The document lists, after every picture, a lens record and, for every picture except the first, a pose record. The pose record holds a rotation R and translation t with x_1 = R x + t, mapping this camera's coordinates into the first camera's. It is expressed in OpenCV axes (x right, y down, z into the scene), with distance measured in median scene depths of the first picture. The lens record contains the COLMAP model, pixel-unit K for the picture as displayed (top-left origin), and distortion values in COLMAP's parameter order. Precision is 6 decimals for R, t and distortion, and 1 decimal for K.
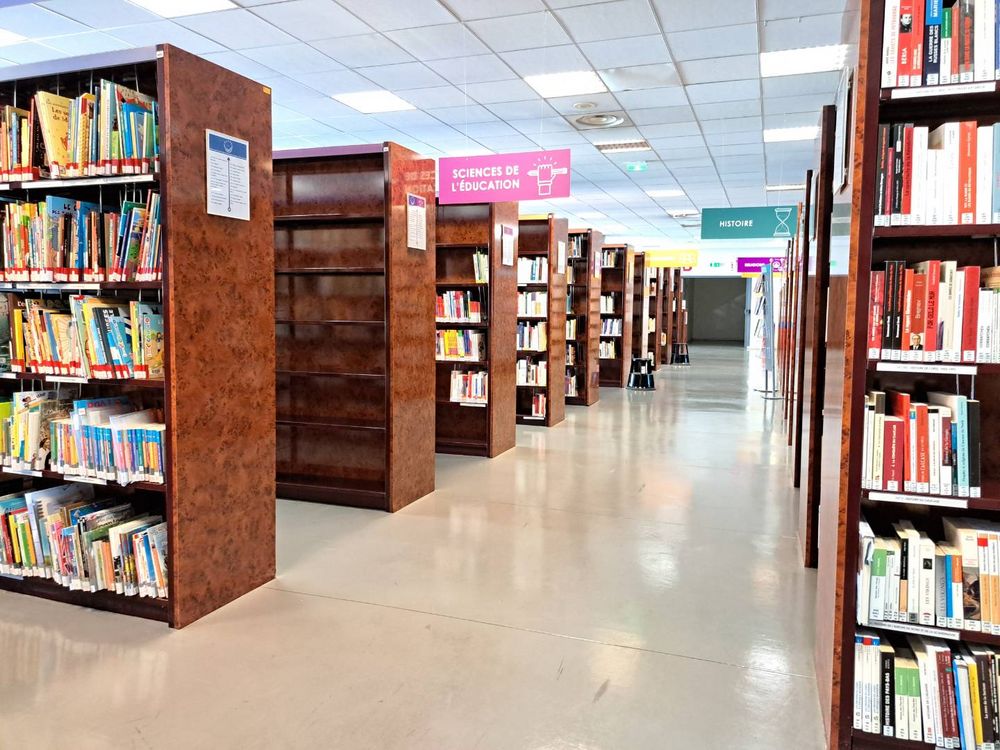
lens RADIAL K [[707.8, 0, 514.5], [0, 707.8, 360.0], [0, 0, 1]] dist [0.067914, -0.054877]
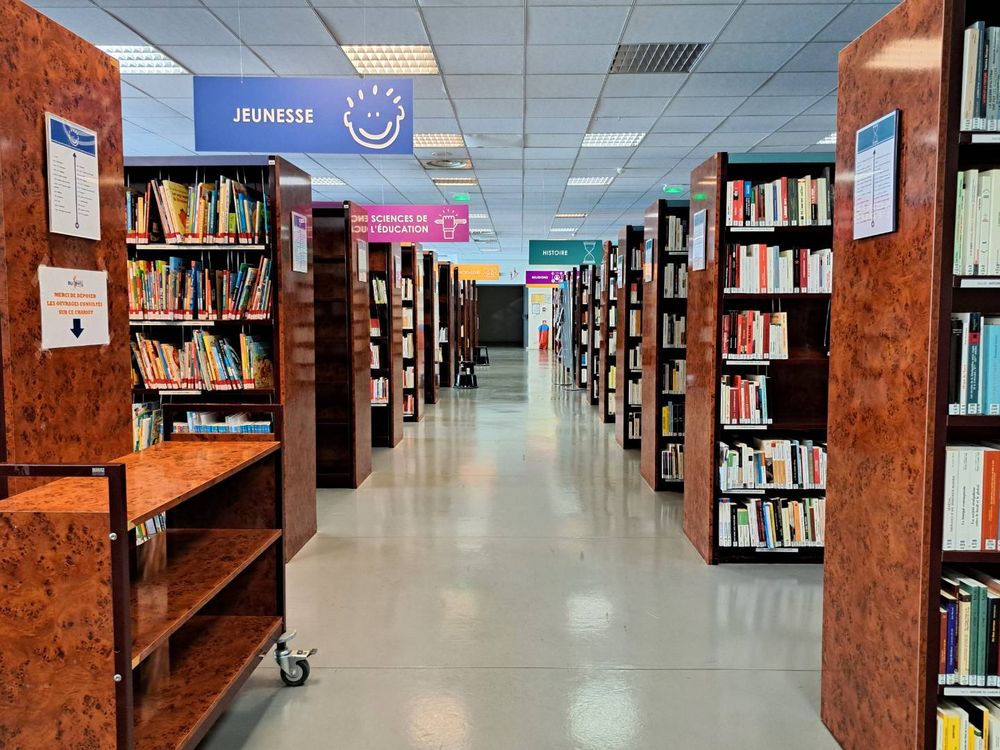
lens RADIAL K [[726.6, 0, 501.5], [0, 726.6, 367.7], [0, 0, 1]] dist [0.099623, -0.124457]
pose [[0.948026, -0.036428, 0.316100, -0.514754], [0.034152, 0.999335, 0.012740, -0.016918], [-0.316354, -0.001283, 0.948640, -0.518963]]
